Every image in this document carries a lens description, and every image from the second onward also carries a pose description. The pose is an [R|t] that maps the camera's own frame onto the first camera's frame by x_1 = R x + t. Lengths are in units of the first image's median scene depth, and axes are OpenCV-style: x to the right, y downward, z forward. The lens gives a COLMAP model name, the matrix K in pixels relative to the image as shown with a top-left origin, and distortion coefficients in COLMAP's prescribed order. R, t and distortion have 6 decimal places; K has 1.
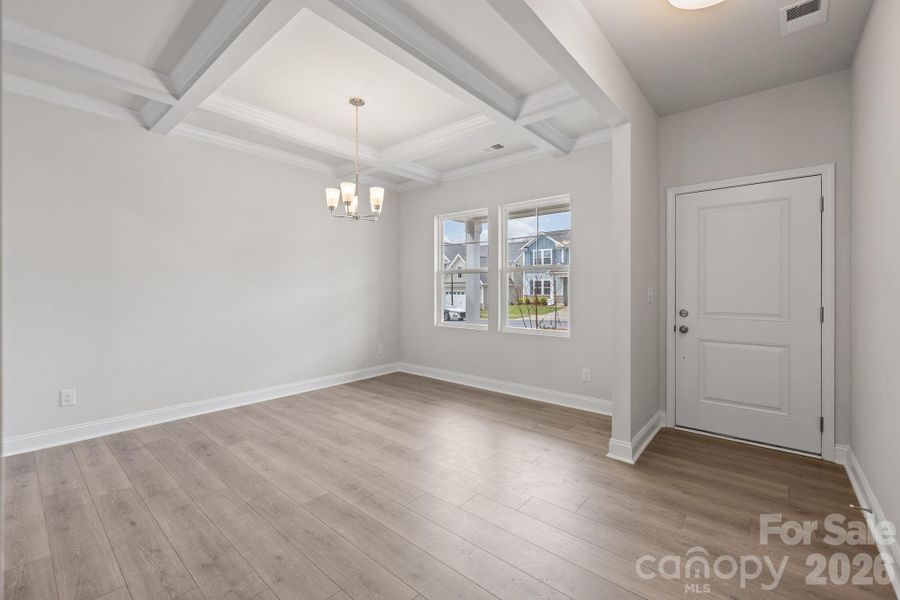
lens RADIAL K [[382.3, 0, 444.7], [0, 382.3, 288.4], [0, 0, 1]] dist [0.000159, 0.000047]
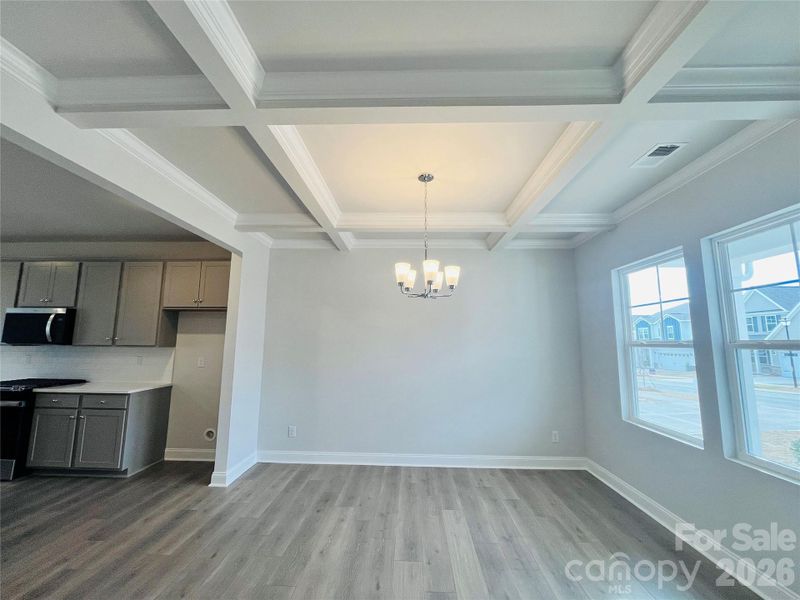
lens RADIAL K [[320.8, 0, 400.0], [0, 320.8, 300.0], [0, 0, 1]] dist [-0.004006, -0.000569]
pose [[0.628399, -0.095256, -0.772037, 0.312633], [-0.008711, 0.991550, -0.129430, -0.071455], [0.777843, 0.088059, 0.622259, 0.450798]]
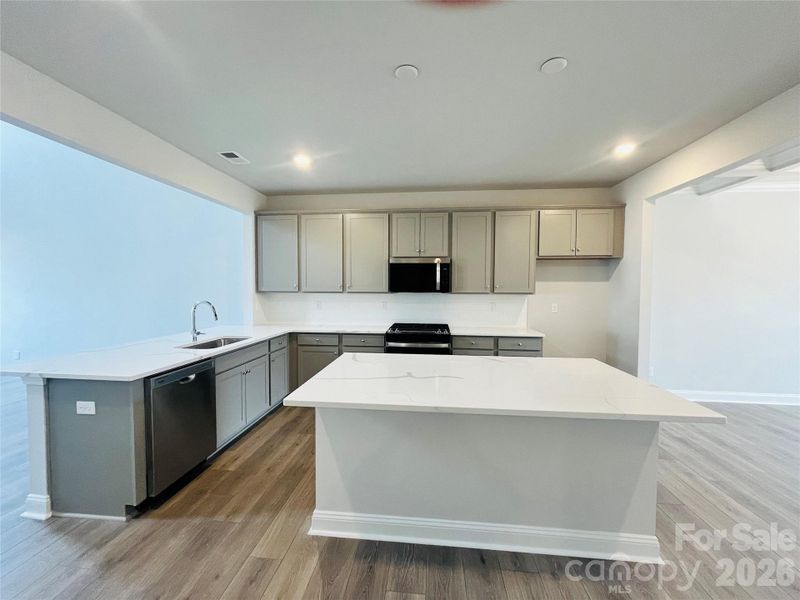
lens RADIAL K [[320.8, 0, 400.0], [0, 320.8, 300.0], [0, 0, 1]] dist [-0.004006, -0.000569]
pose [[0.566721, 0.036700, -0.823092, -0.437015], [-0.006668, 0.999179, 0.039960, -0.068499], [0.823883, -0.017157, 0.566500, -0.625126]]
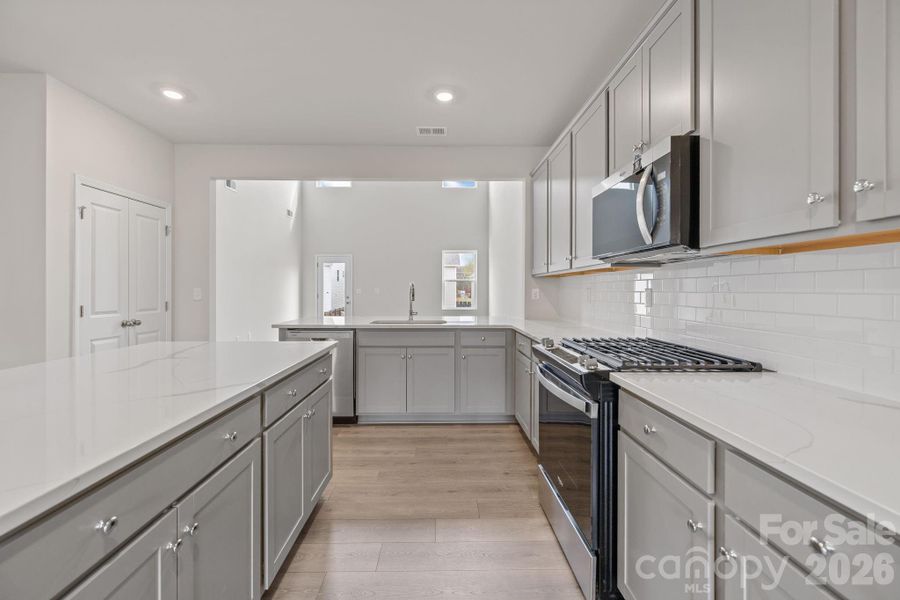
lens RADIAL K [[382.3, 0, 444.7], [0, 382.3, 288.4], [0, 0, 1]] dist [0.000159, 0.000047]
pose [[-0.749604, -0.000243, -0.661887, -0.850954], [-0.000997, 0.999999, 0.000762, -0.002802], [0.661886, 0.001231, -0.749604, 0.393757]]
